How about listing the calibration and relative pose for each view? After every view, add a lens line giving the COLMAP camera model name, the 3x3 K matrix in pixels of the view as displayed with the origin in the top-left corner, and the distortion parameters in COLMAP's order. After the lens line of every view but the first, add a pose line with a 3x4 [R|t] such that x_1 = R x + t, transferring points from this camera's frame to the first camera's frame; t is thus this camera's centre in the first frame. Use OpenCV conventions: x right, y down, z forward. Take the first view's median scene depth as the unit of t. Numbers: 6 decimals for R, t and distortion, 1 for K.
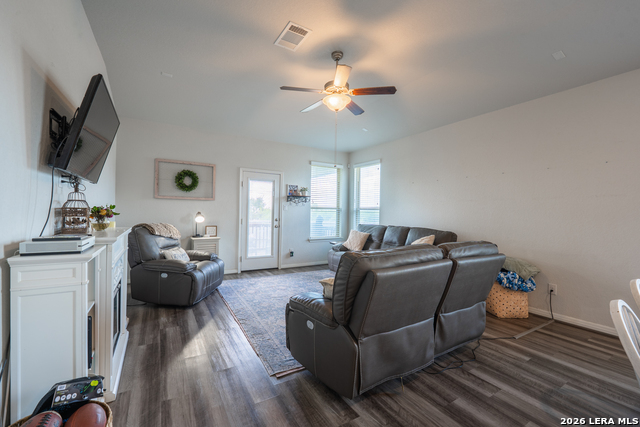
lens RADIAL K [[265.6, 0, 315.2], [0, 265.6, 213.9], [0, 0, 1]] dist [-0.009816, -0.000655]
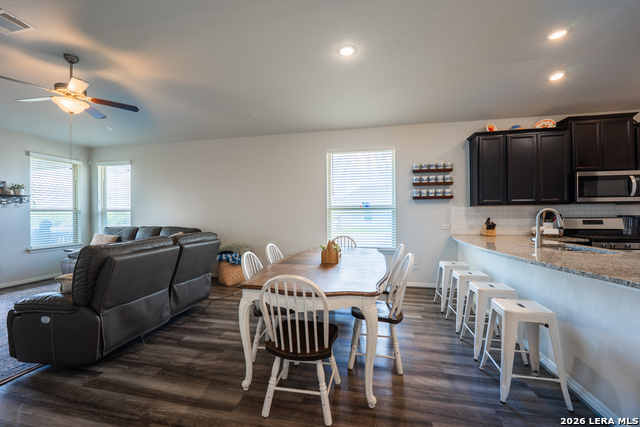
lens RADIAL K [[265.6, 0, 315.2], [0, 265.6, 213.9], [0, 0, 1]] dist [-0.009816, -0.000655]
pose [[0.678268, -0.021107, 0.734512, -0.019720], [0.021871, 0.999724, 0.008531, 0.001009], [-0.734489, 0.010278, 0.678543, -0.215923]]
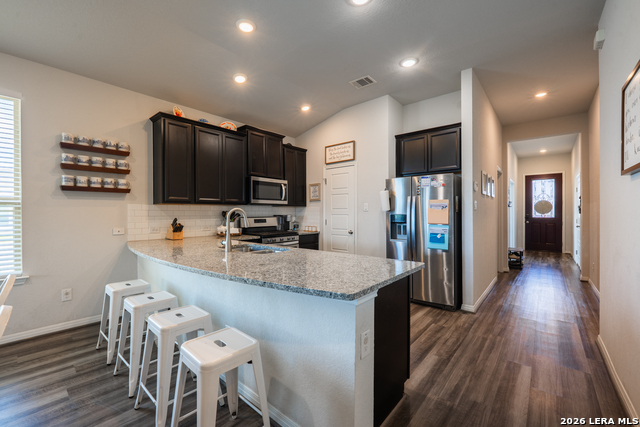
lens RADIAL K [[265.6, 0, 315.2], [0, 265.6, 213.9], [0, 0, 1]] dist [-0.009816, -0.000655]
pose [[-0.316682, -0.022368, 0.948268, 0.176933], [0.000173, 0.999721, 0.023640, 0.003981], [-0.948532, 0.007651, -0.316589, -0.181535]]
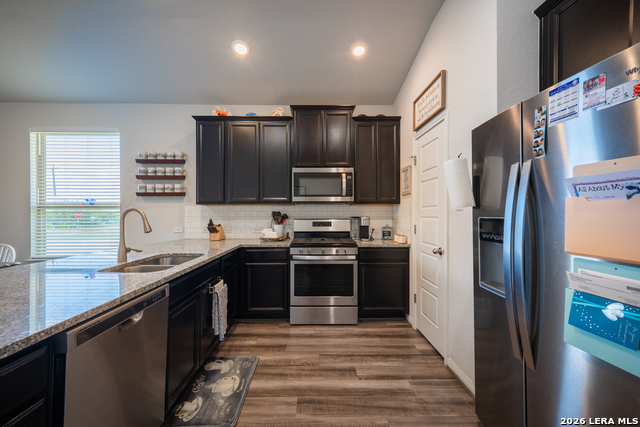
lens RADIAL K [[260.4, 0, 320.0], [0, 260.4, 213.5], [0, 0, 1]] dist [0.007445, -0.000084]
pose [[0.496961, -0.018004, 0.867586, 0.505966], [0.014900, 0.999814, 0.012213, 0.013302], [-0.867645, 0.006857, 0.497137, -0.646063]]
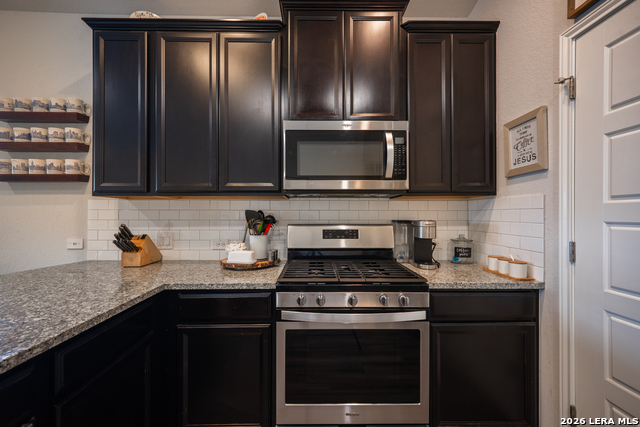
lens RADIAL K [[253.1, 0, 317.9], [0, 253.1, 214.5], [0, 0, 1]] dist [0.003357, 0.000051]
pose [[0.495443, -0.020525, 0.868398, 0.793290], [0.013853, 0.999780, 0.015727, 0.016262], [-0.868530, 0.004238, 0.495619, -0.449561]]
